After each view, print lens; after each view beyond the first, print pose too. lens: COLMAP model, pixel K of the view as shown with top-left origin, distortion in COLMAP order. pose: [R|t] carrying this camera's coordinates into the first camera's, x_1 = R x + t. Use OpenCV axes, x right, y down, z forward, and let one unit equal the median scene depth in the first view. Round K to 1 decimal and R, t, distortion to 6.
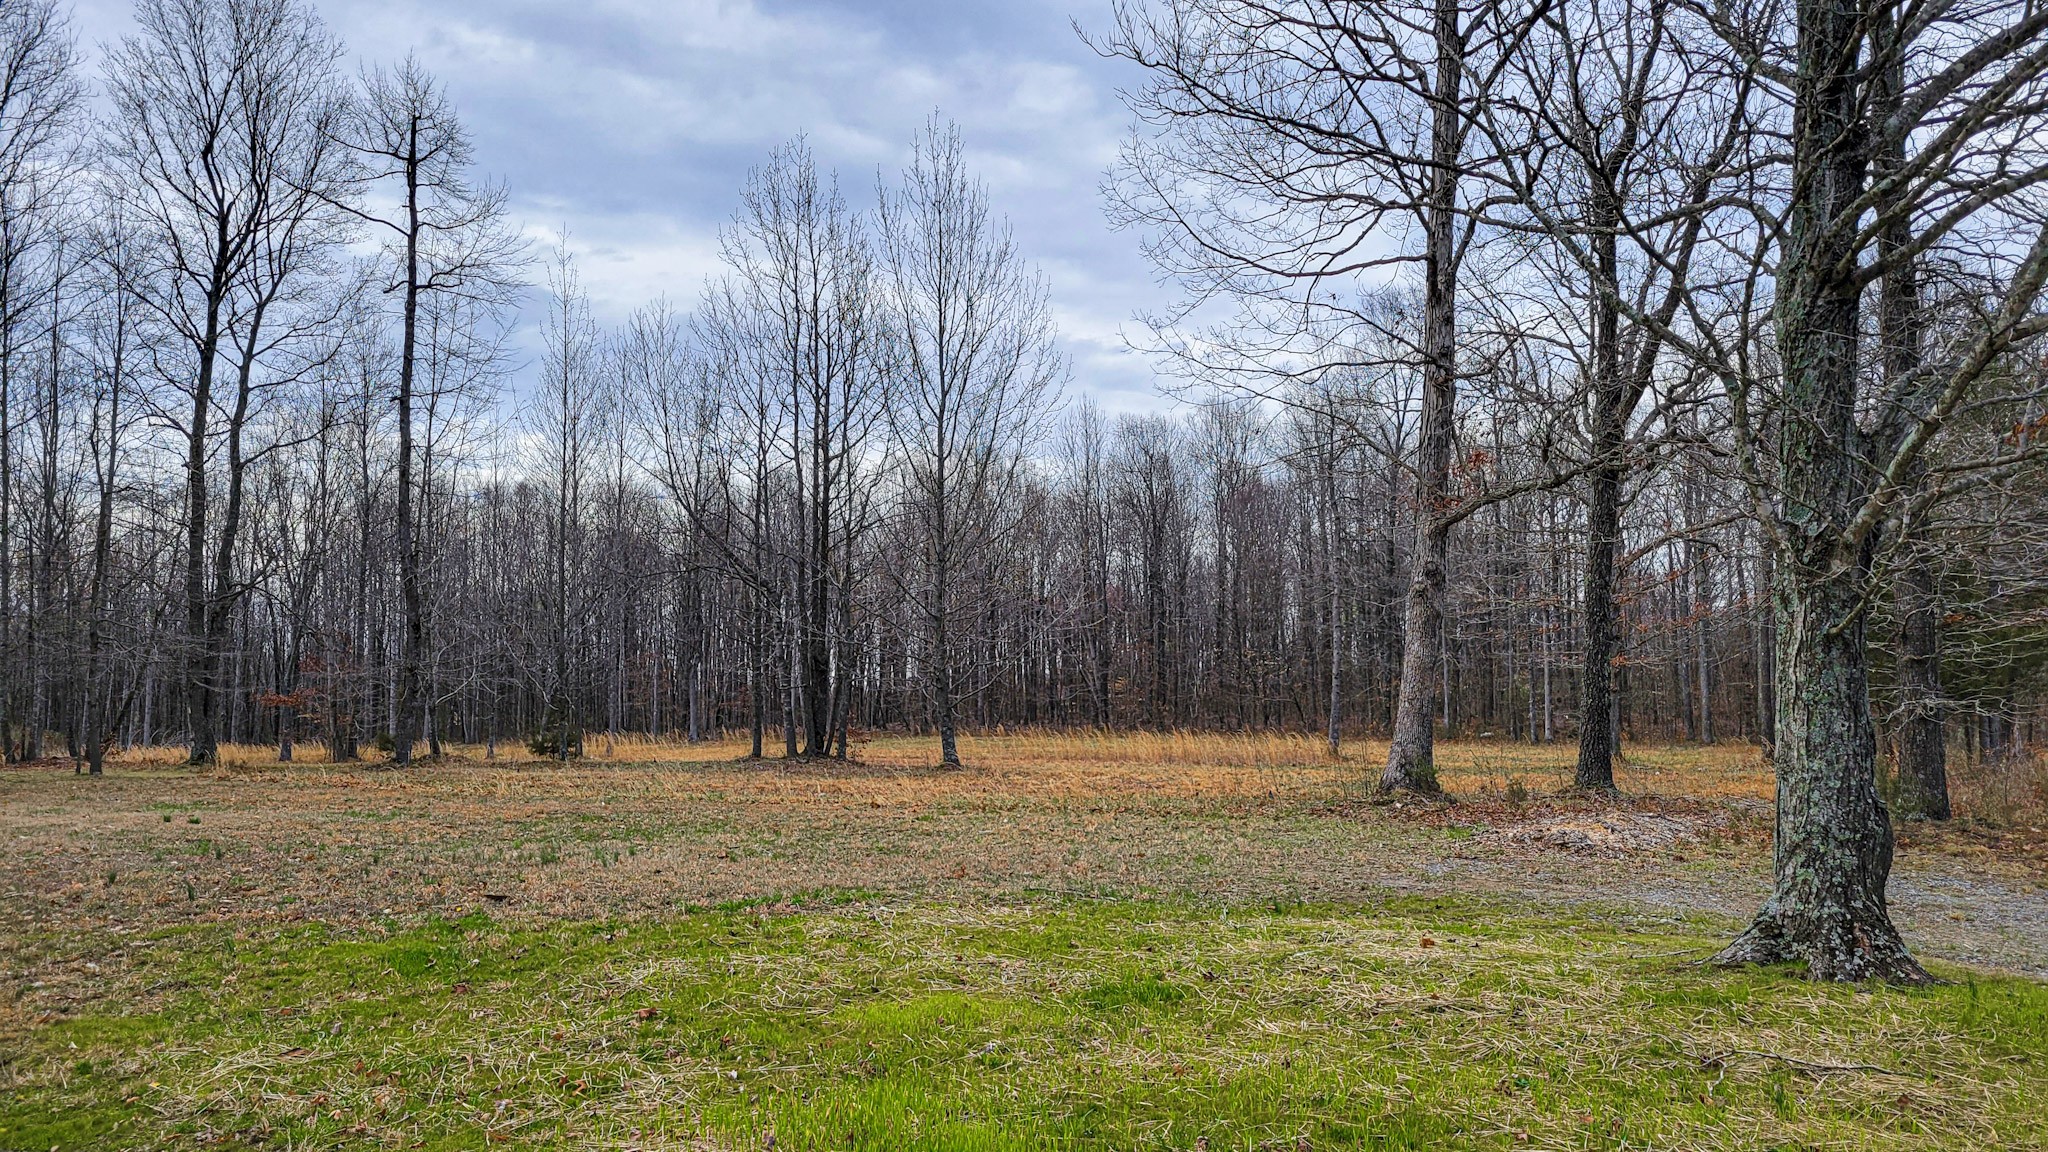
lens RADIAL K [[1524.0, 0, 1024.0], [0, 1524.0, 576.0], [0, 0, 1]] dist [0.057011, -0.001042]
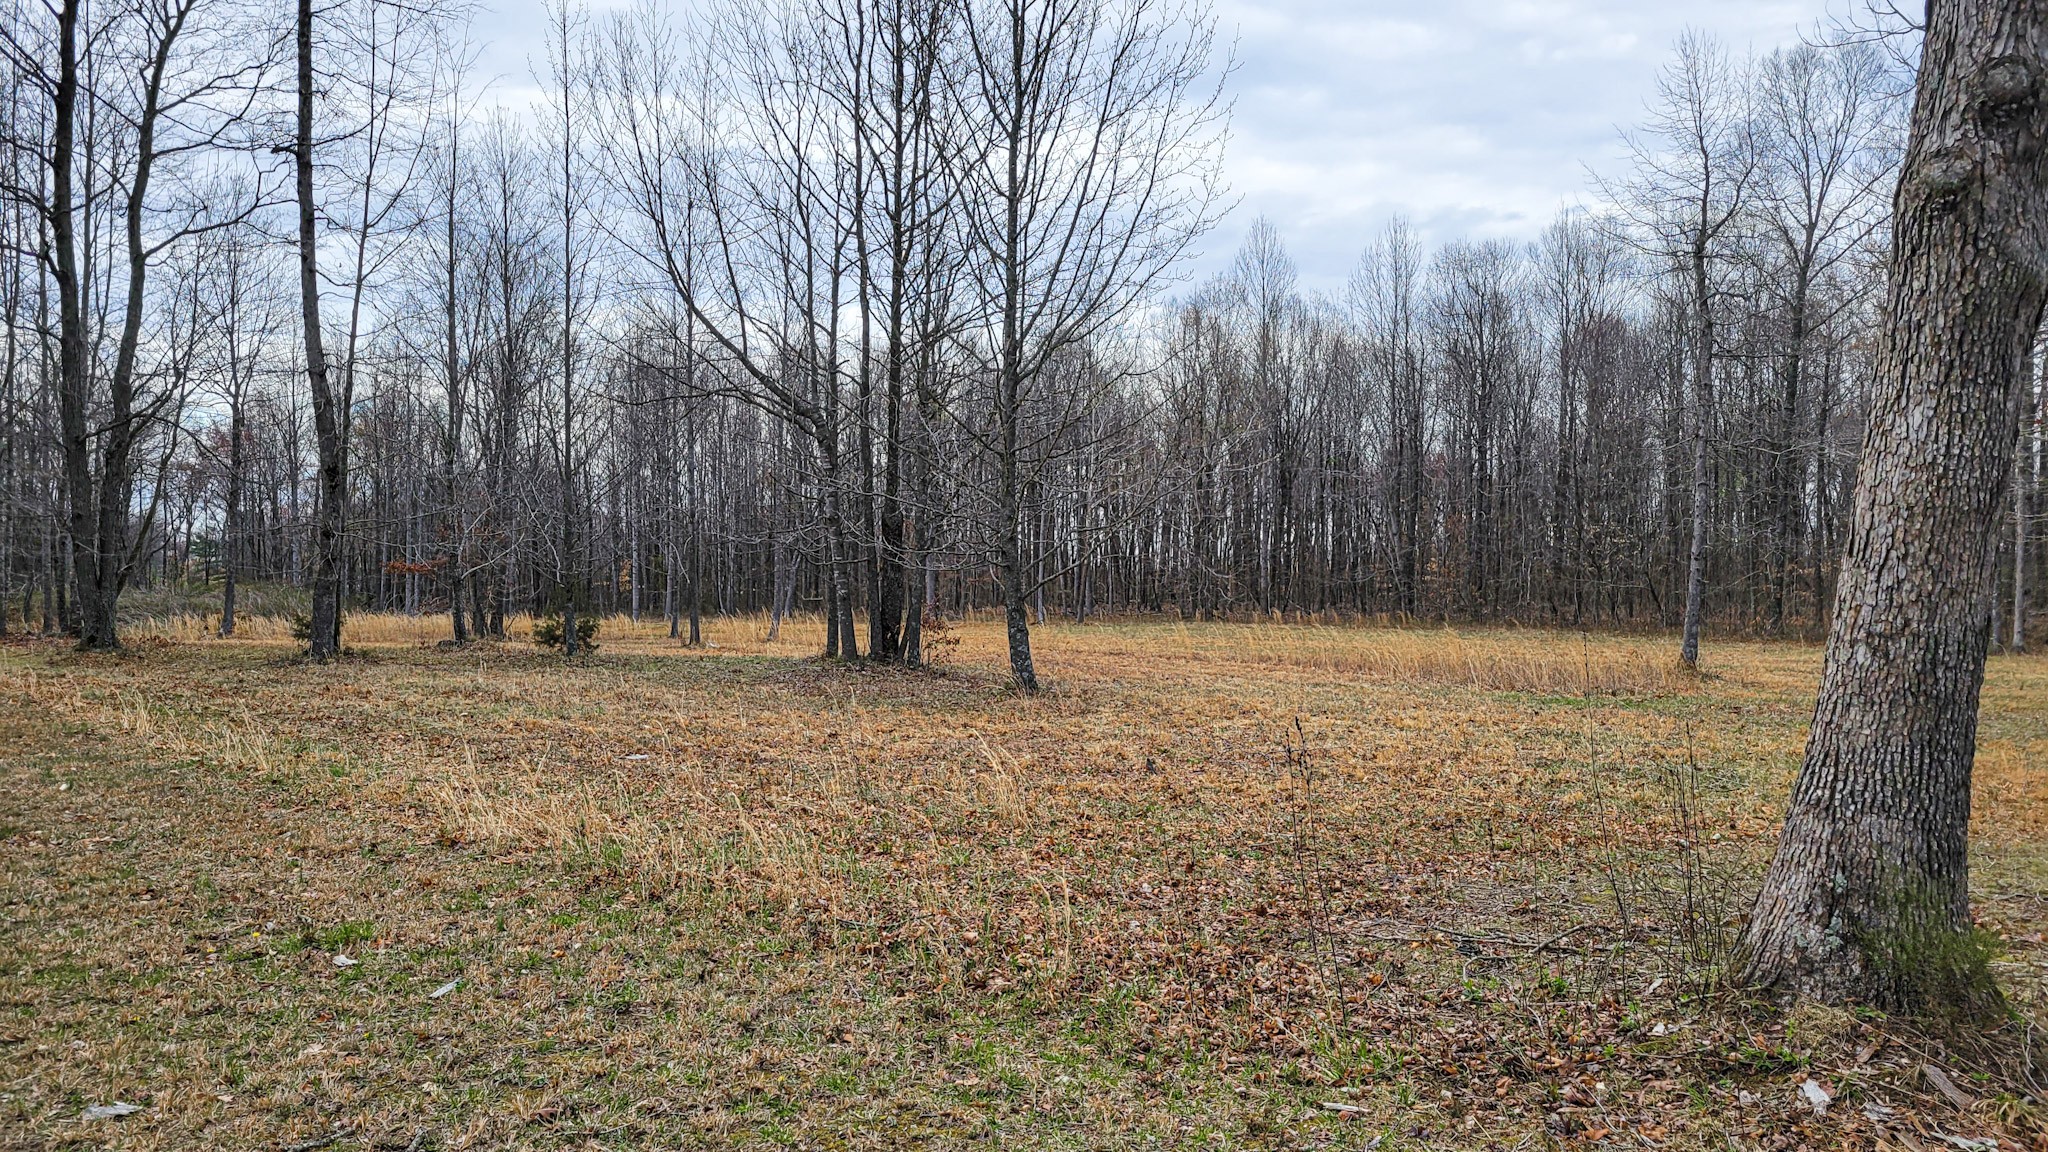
lens RADIAL K [[1524.0, 0, 1024.0], [0, 1524.0, 576.0], [0, 0, 1]] dist [0.057011, -0.001042]
pose [[0.975436, 0.014431, -0.219808, 0.052883], [0.003267, 0.996794, 0.079938, 0.015269], [0.220257, -0.078692, 0.972262, 0.222645]]
